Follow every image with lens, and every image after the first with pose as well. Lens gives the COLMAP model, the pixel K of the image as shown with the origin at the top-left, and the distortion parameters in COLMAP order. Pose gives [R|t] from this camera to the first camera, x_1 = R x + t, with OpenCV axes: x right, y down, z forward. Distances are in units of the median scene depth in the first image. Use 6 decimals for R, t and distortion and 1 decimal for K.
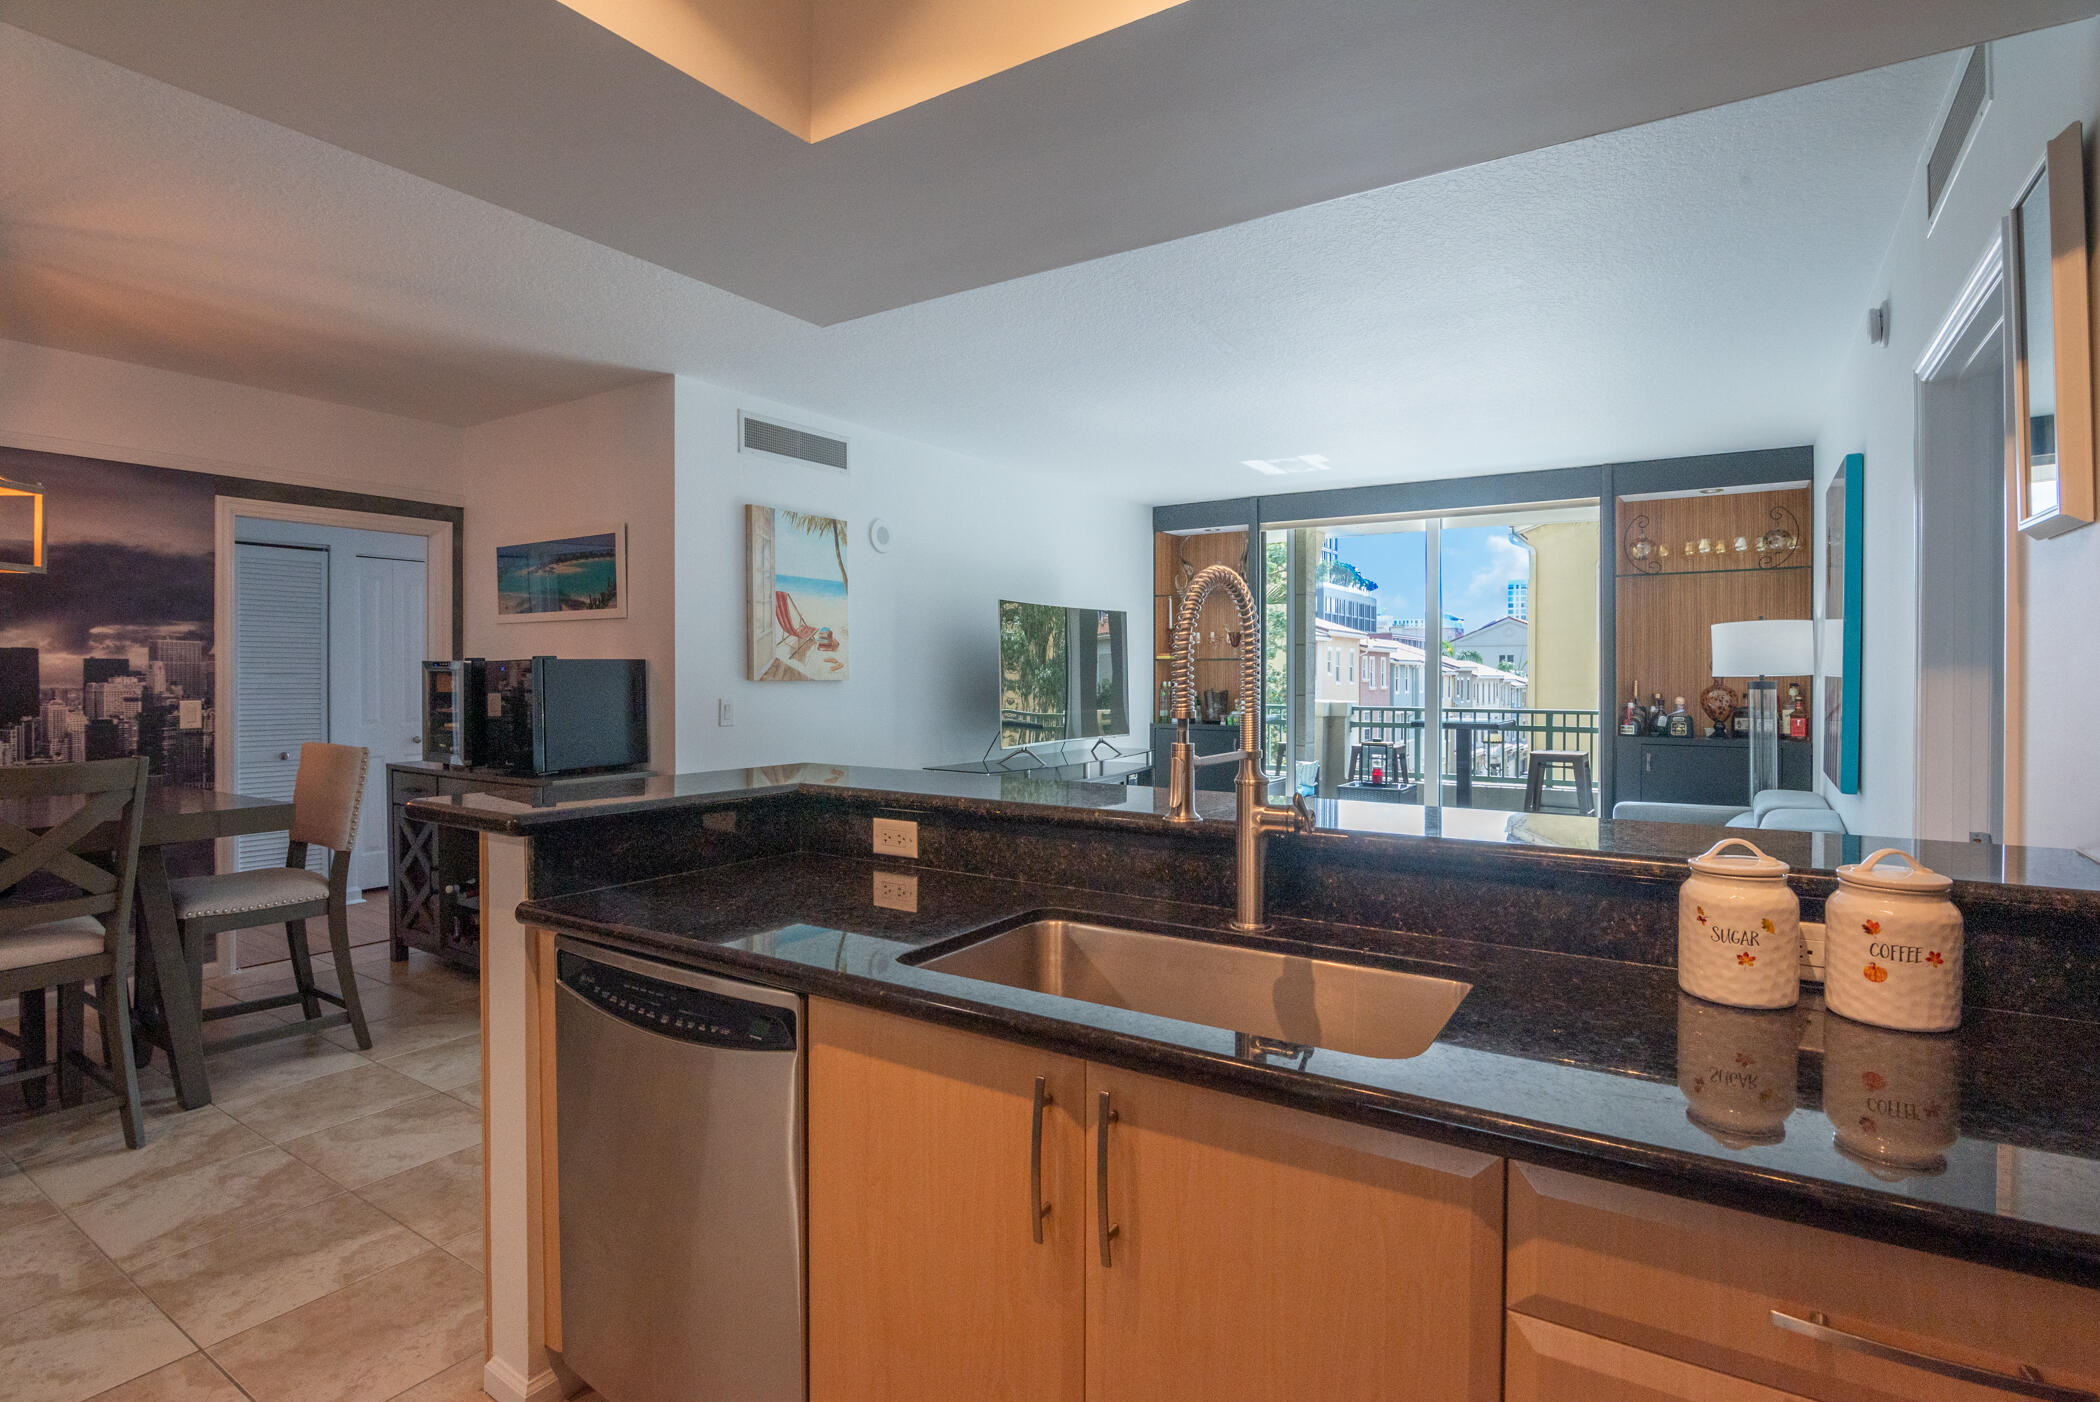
lens RADIAL K [[1054.6, 0, 1053.7], [0, 1054.6, 689.2], [0, 0, 1]] dist [-0.035570, -0.000293]
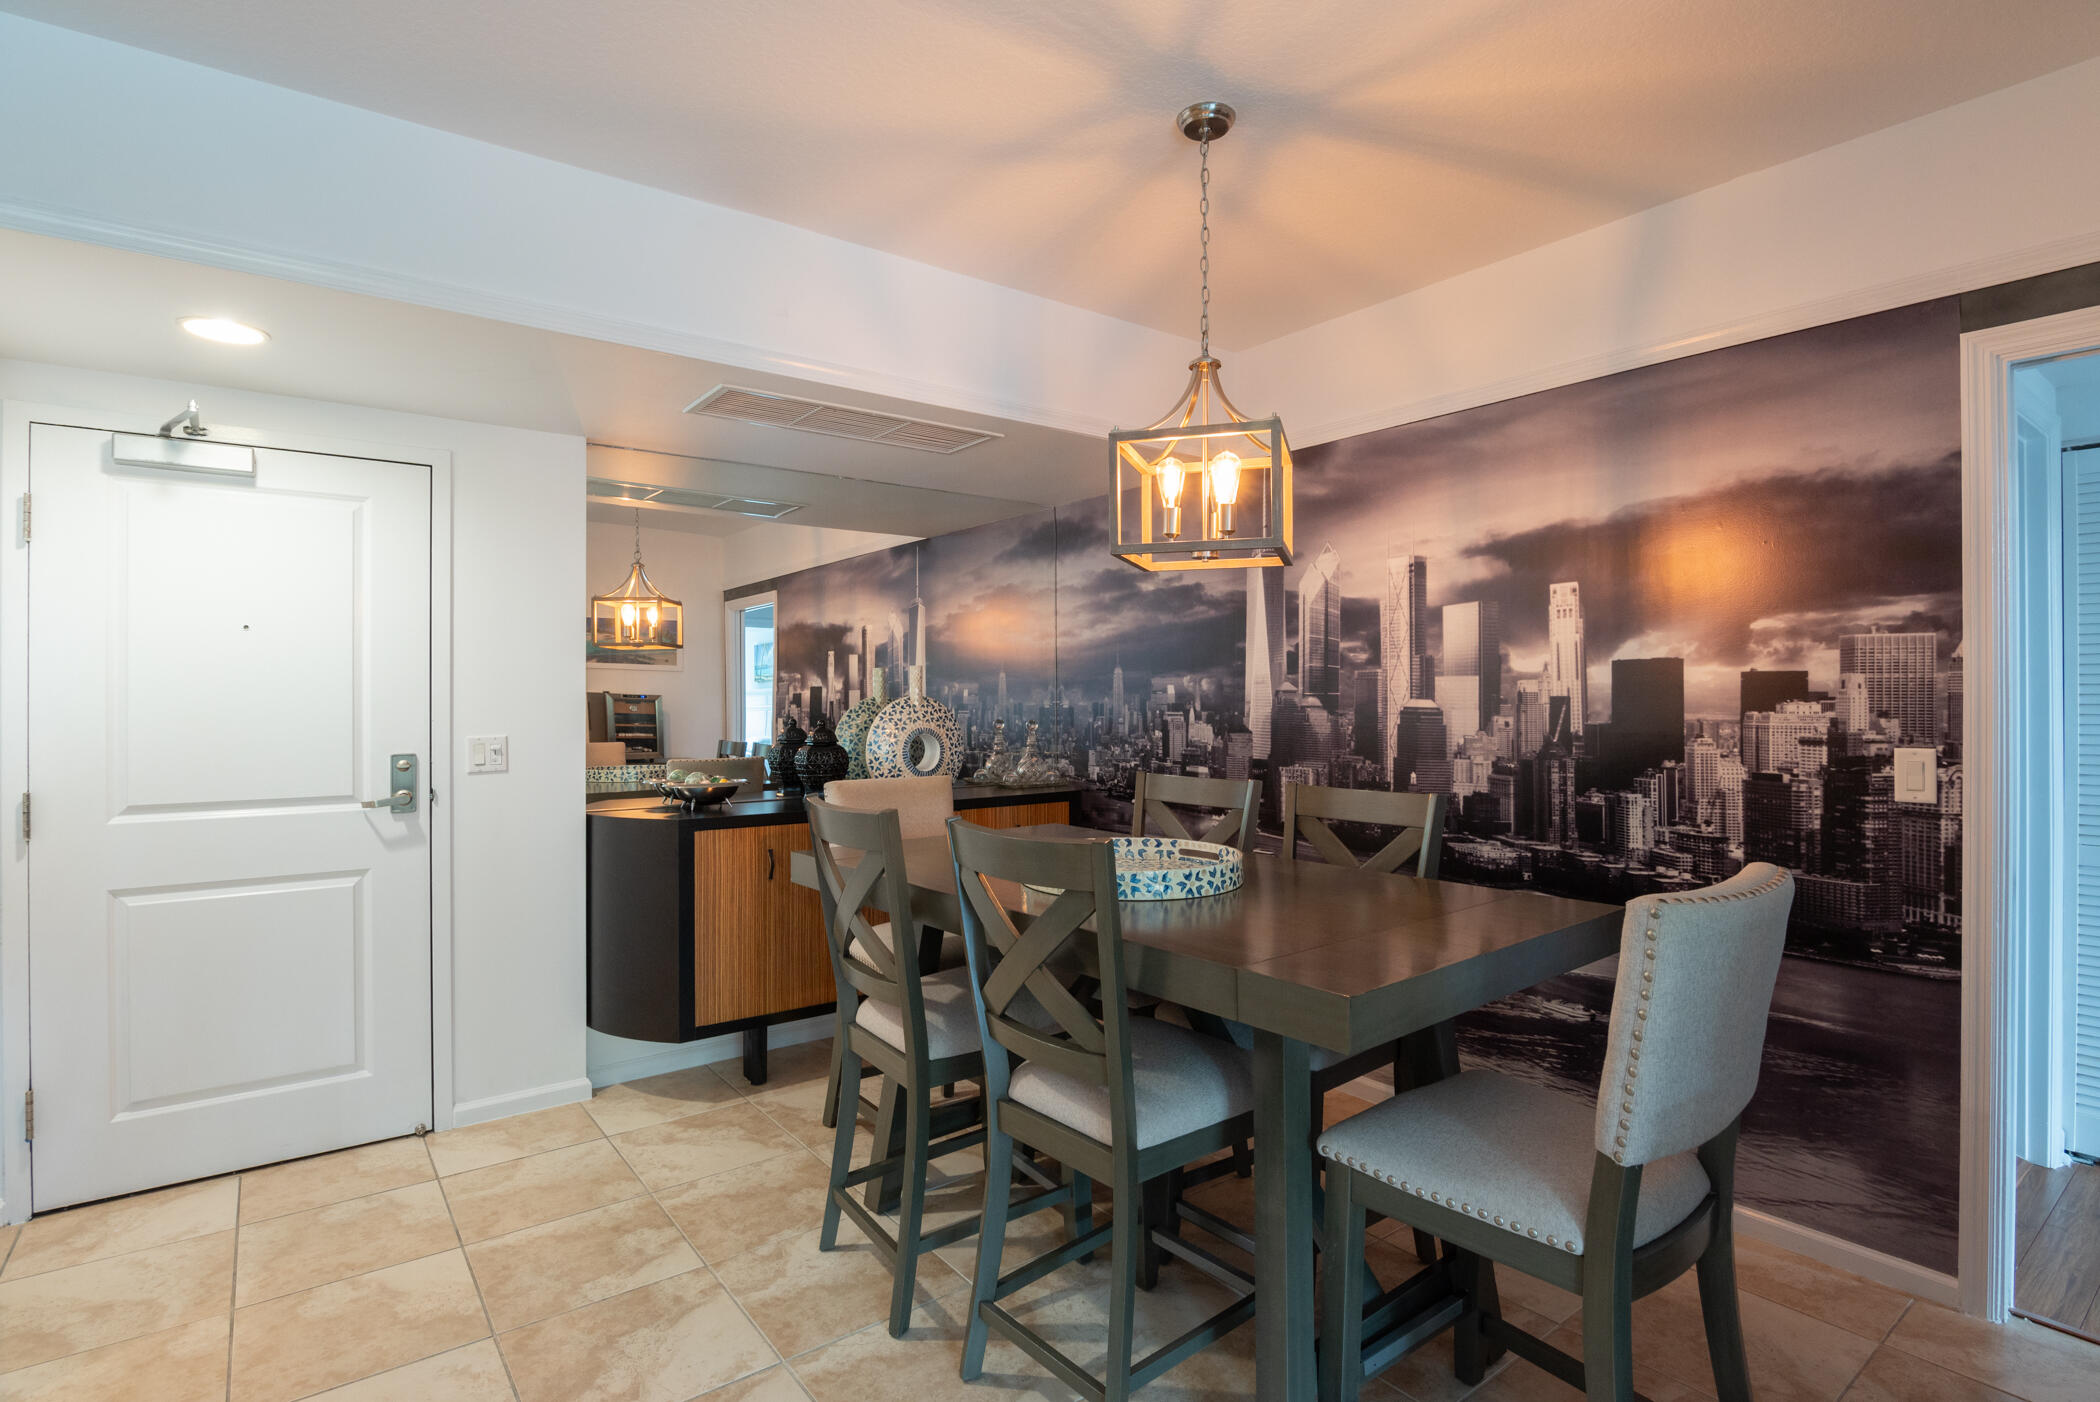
lens RADIAL K [[1054.6, 0, 1049.4], [0, 1054.6, 700.7], [0, 0, 1]] dist [-0.035570, -0.000293]
pose [[-0.333880, 0.002747, -0.942611, -0.219481], [-0.011371, 0.999911, 0.006941, -0.012185], [0.942547, 0.013036, -0.333819, 0.798955]]
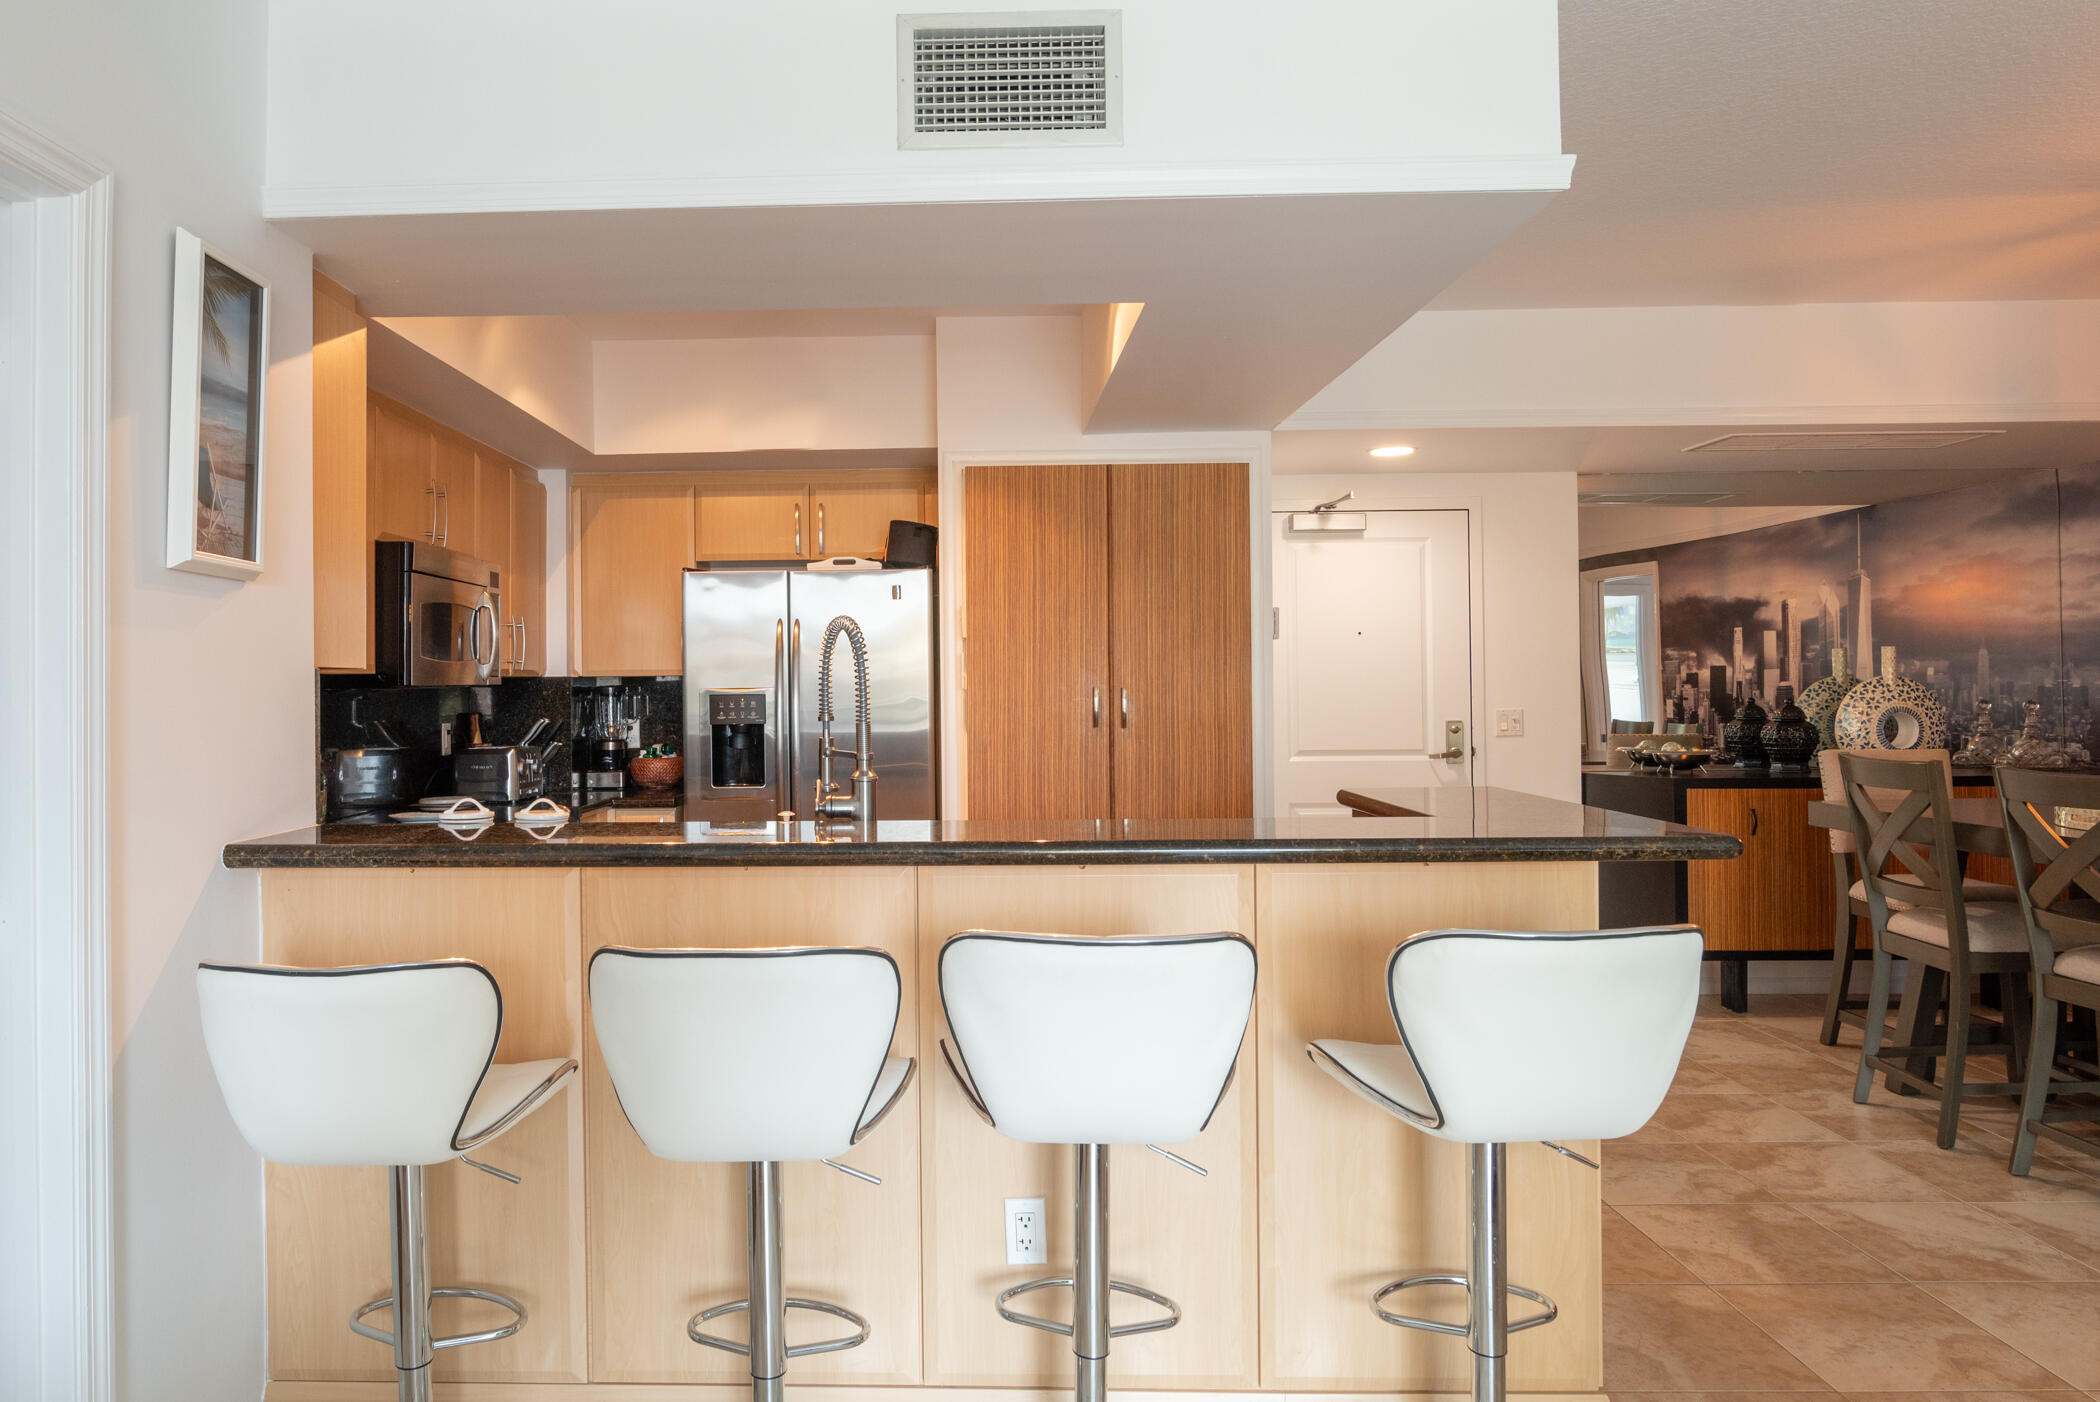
lens RADIAL K [[1306.0, 0, 914.9], [0, 1306.0, 664.4], [0, 0, 1]] dist [-0.016678, -0.000694]
pose [[-0.862022, -0.000503, -0.506870, 0.369713], [0.000213, 0.999999, -0.001354, -0.018005], [0.506870, -0.001275, -0.862021, 0.960092]]
